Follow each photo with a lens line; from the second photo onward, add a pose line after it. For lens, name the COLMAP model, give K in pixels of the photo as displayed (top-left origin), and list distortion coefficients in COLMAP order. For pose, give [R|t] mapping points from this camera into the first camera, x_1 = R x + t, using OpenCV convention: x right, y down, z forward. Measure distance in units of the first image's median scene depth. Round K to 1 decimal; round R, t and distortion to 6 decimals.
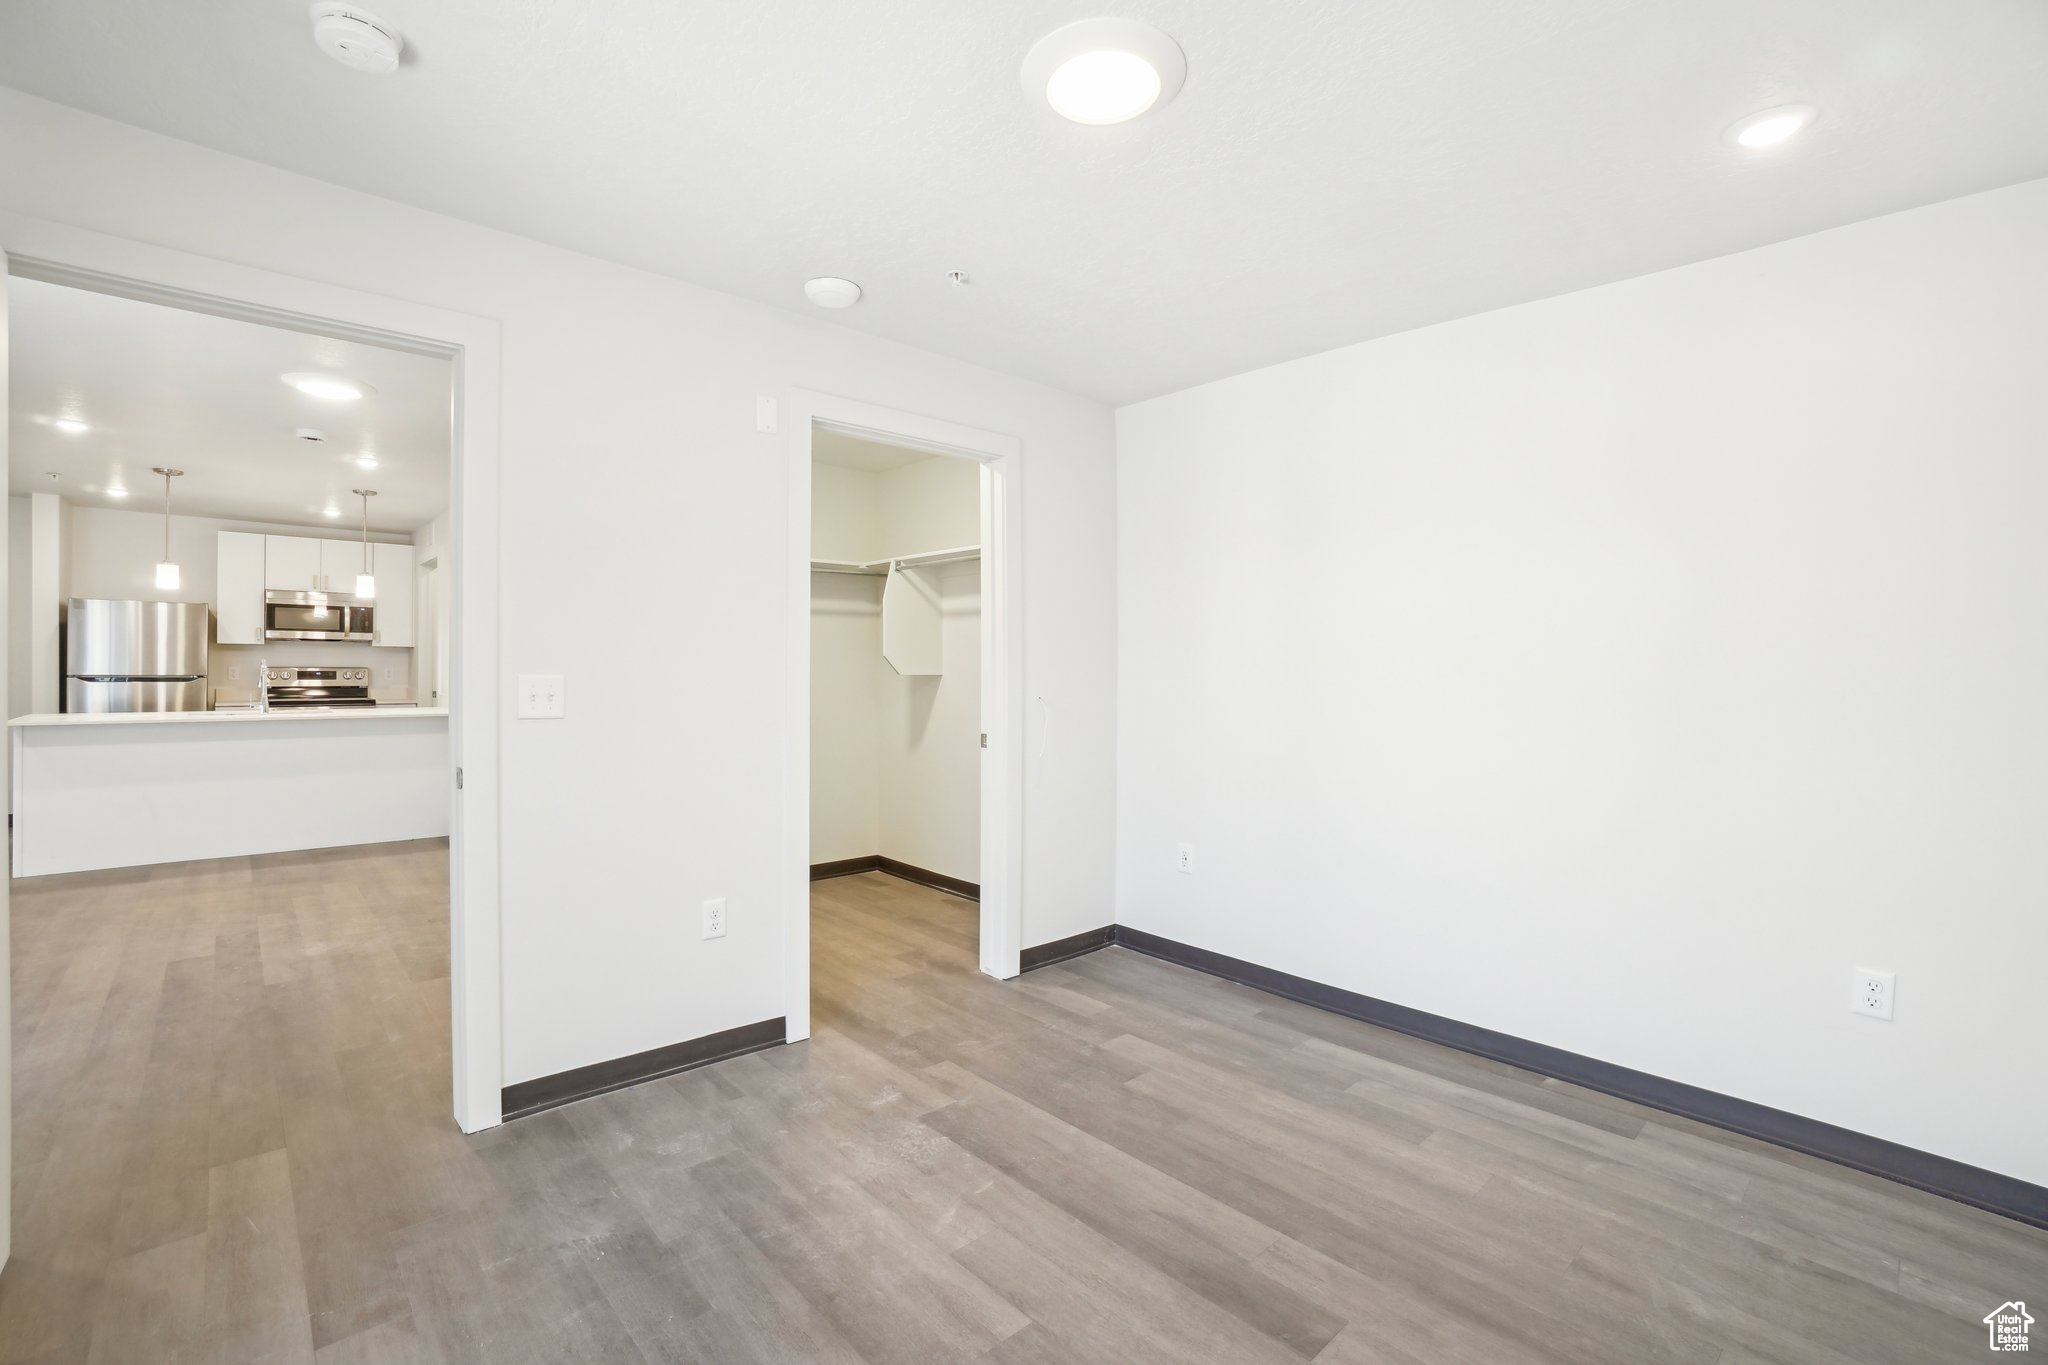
lens RADIAL K [[905.3, 0, 999.2], [0, 905.3, 667.0], [0, 0, 1]] dist [-0.063990, 0.027185]
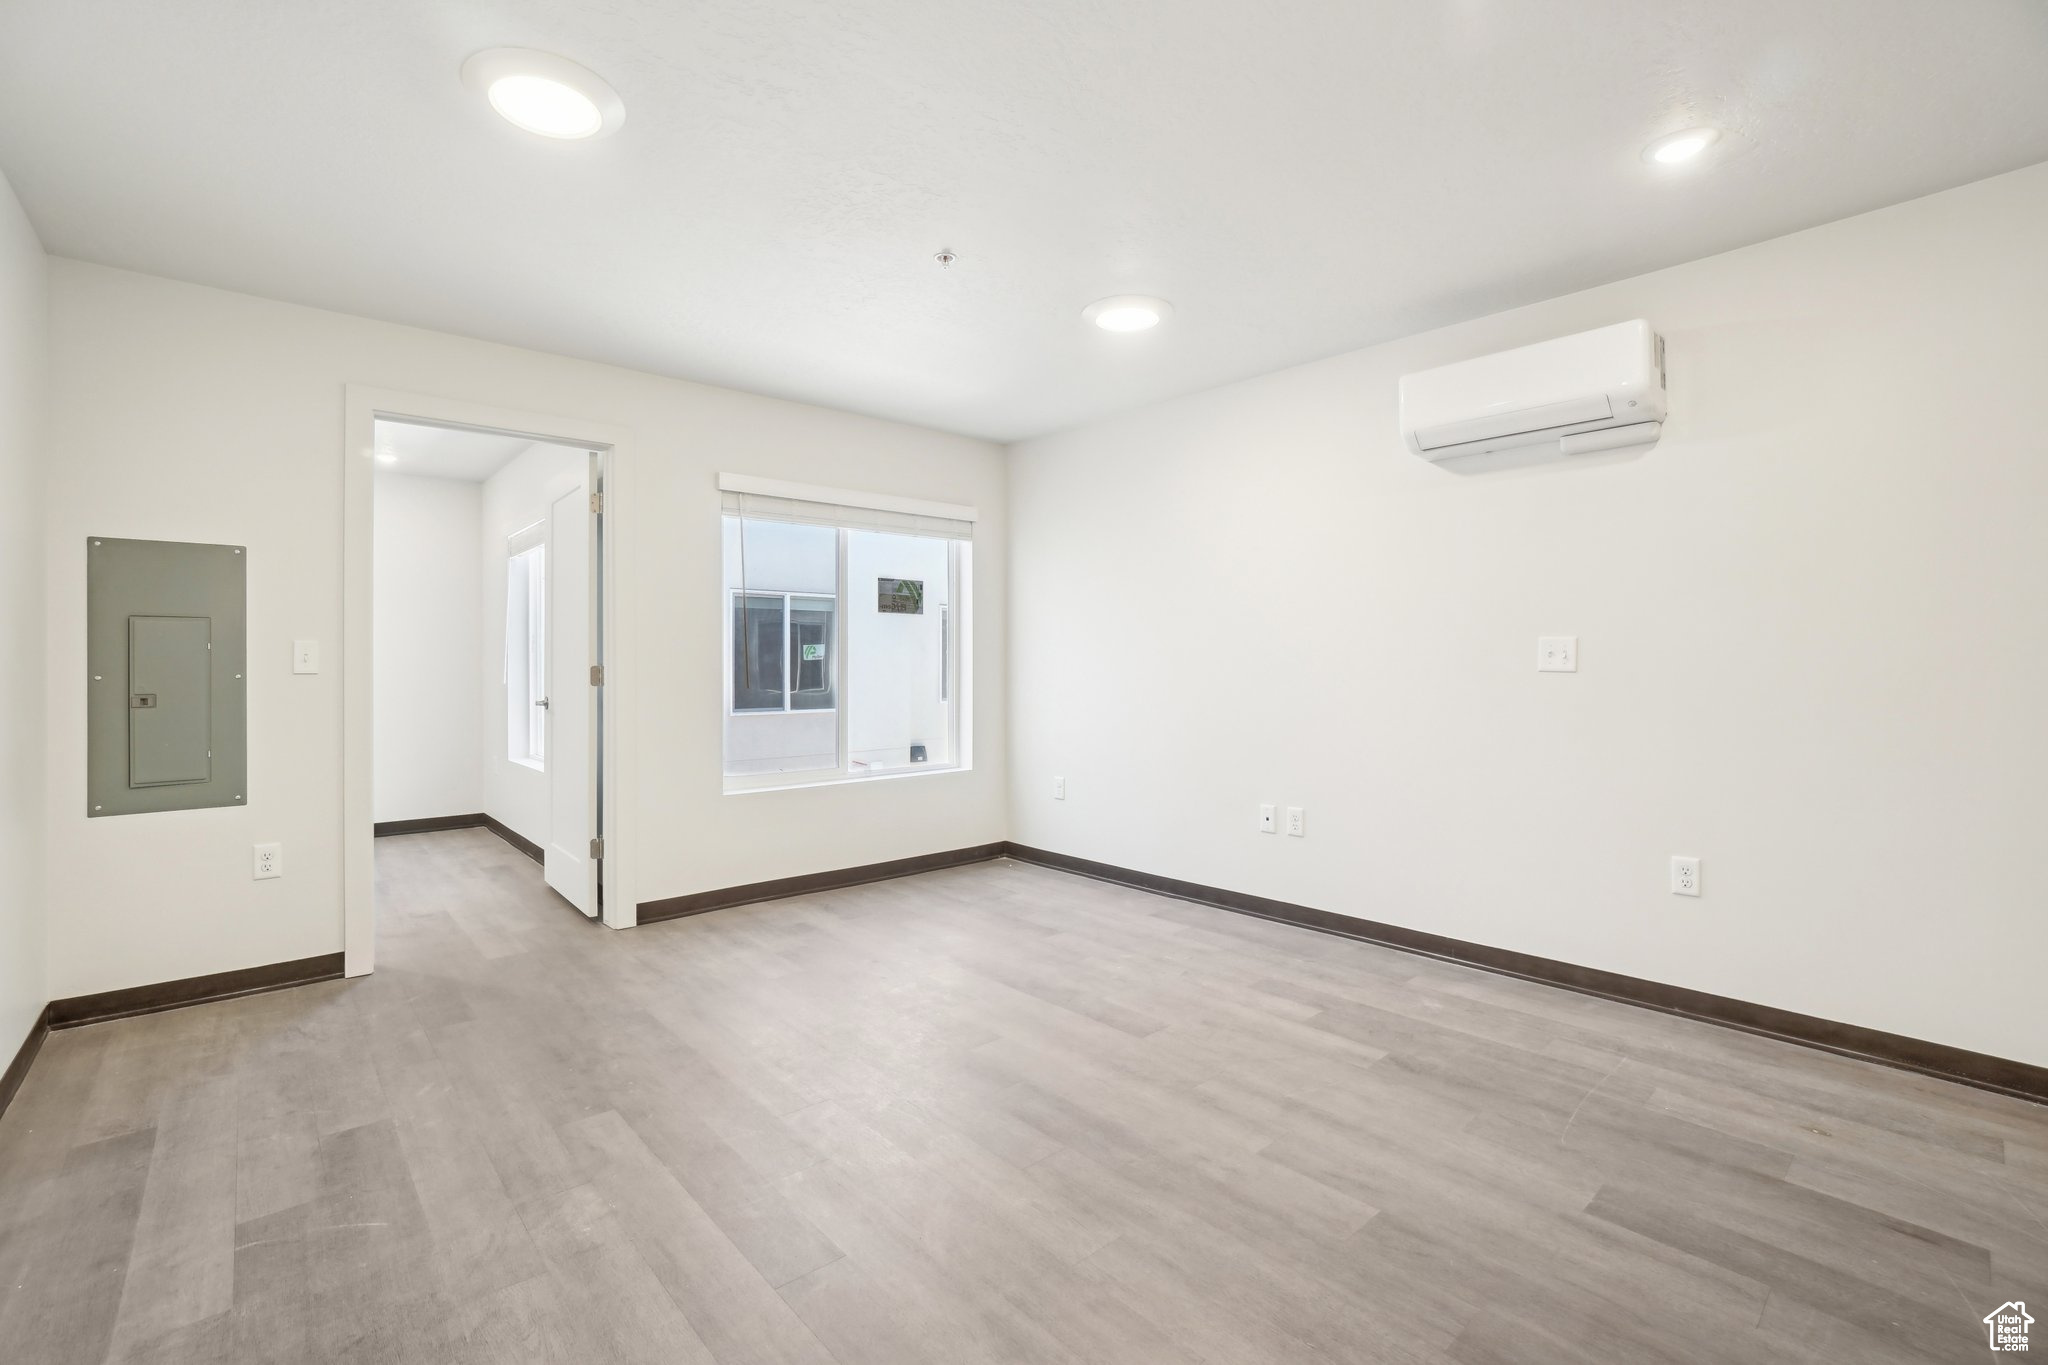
lens RADIAL K [[905.1, 0, 1015.4], [0, 905.1, 670.8], [0, 0, 1]] dist [-0.083411, 0.038082]
pose [[-0.999933, -0.010753, -0.004189, -1.216340], [-0.010761, 0.999940, 0.001905, 0.026972], [0.004168, 0.001950, -0.999989, 1.781105]]
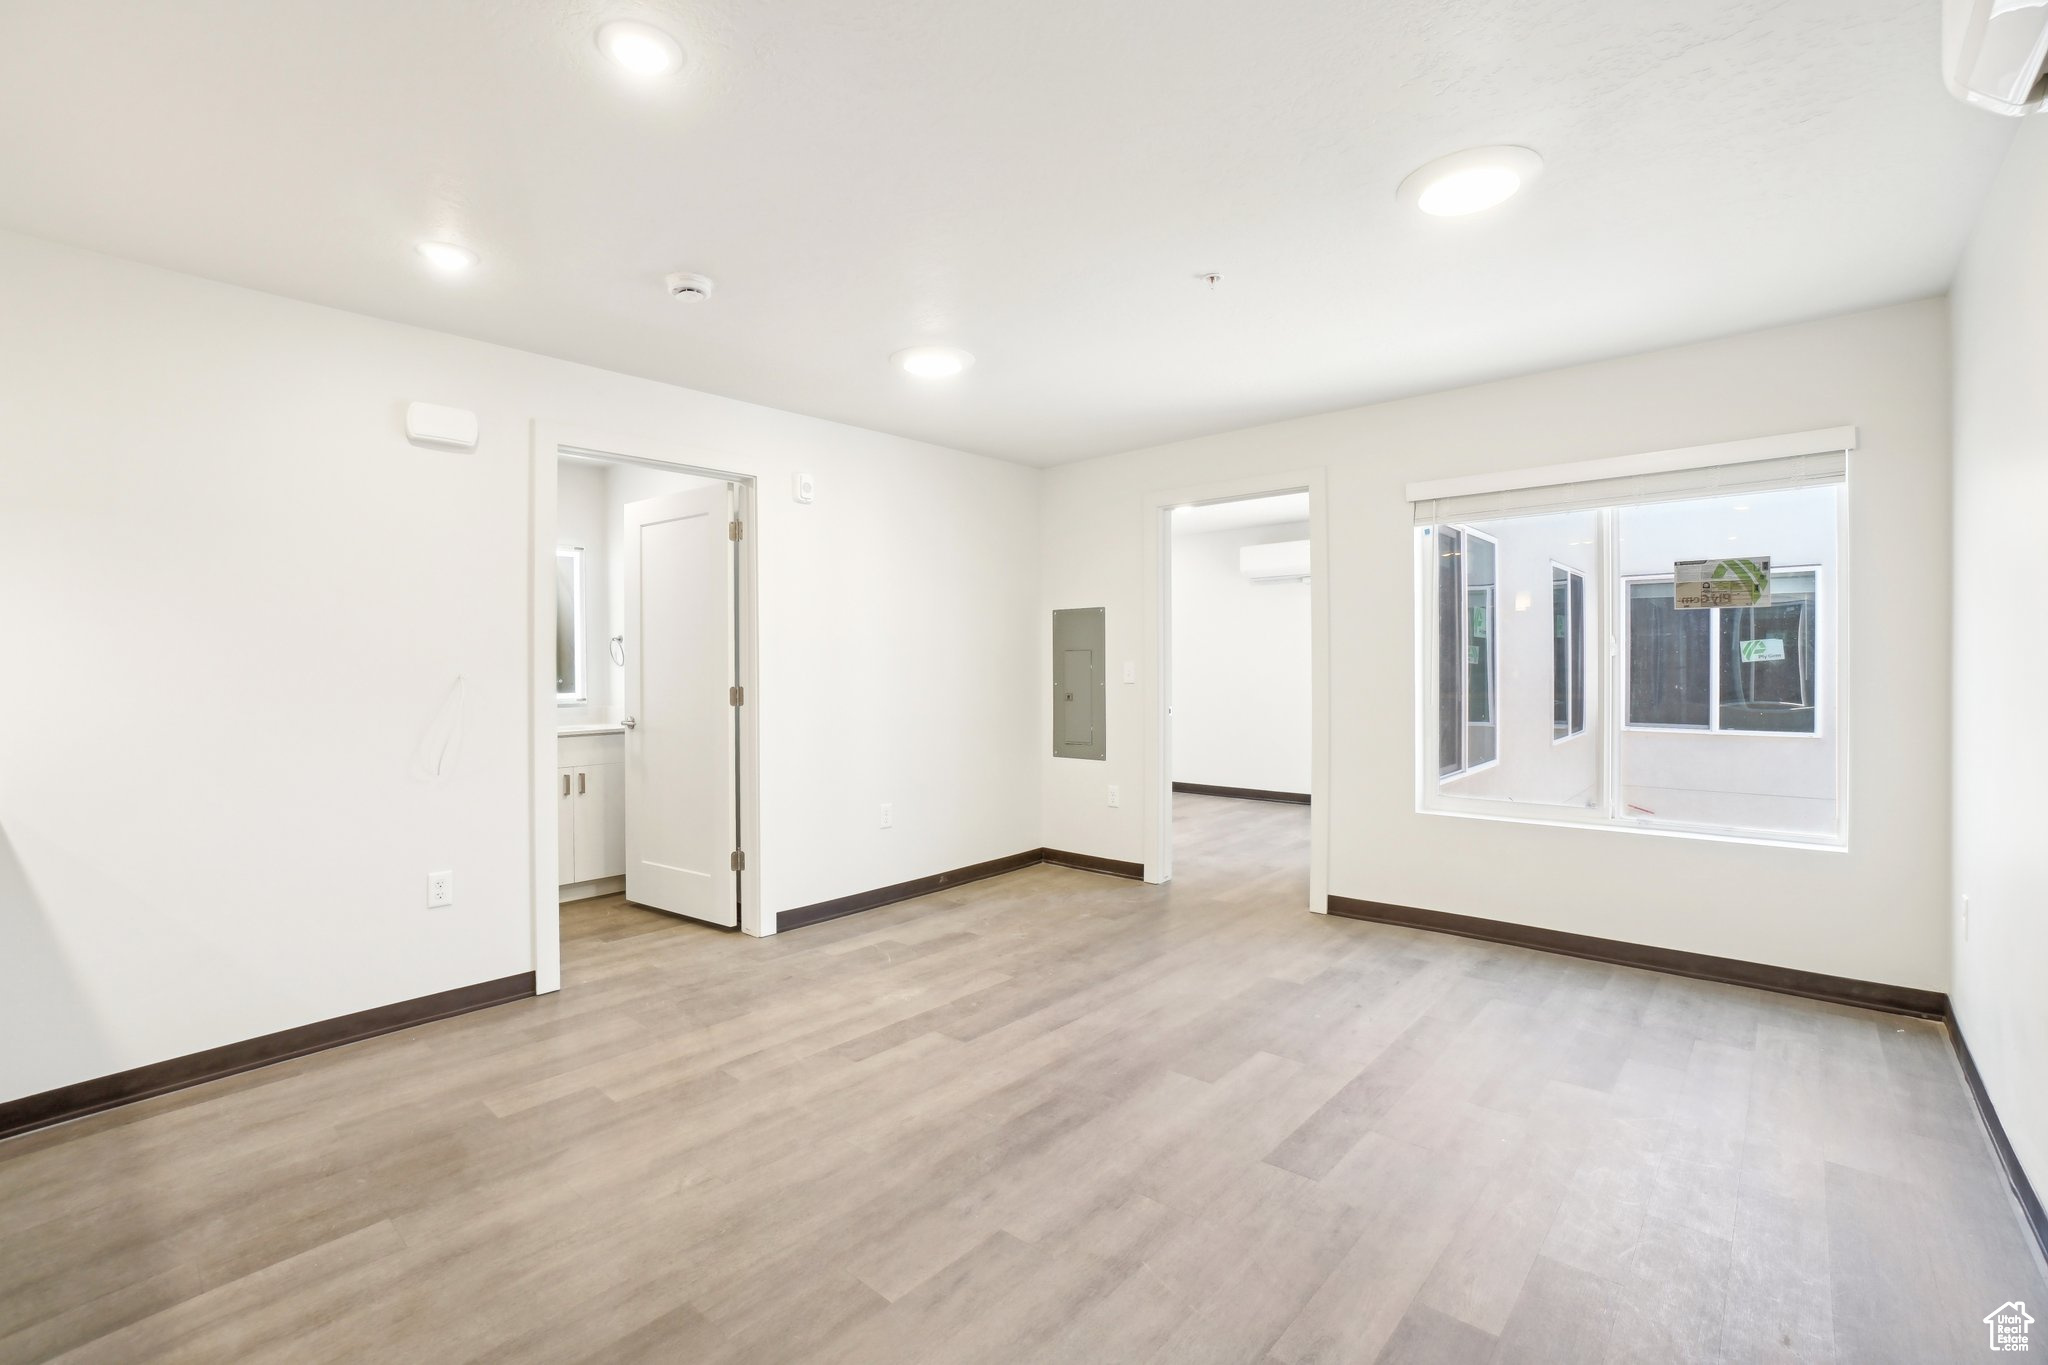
lens RADIAL K [[912.7, 0, 1023.6], [0, 912.7, 665.9], [0, 0, 1]] dist [-0.014233, -0.000077]
pose [[-0.128326, -0.014973, 0.991619, -2.014659], [0.003631, 0.999872, 0.015568, -0.016469], [-0.991725, 0.005598, -0.128255, 1.197408]]
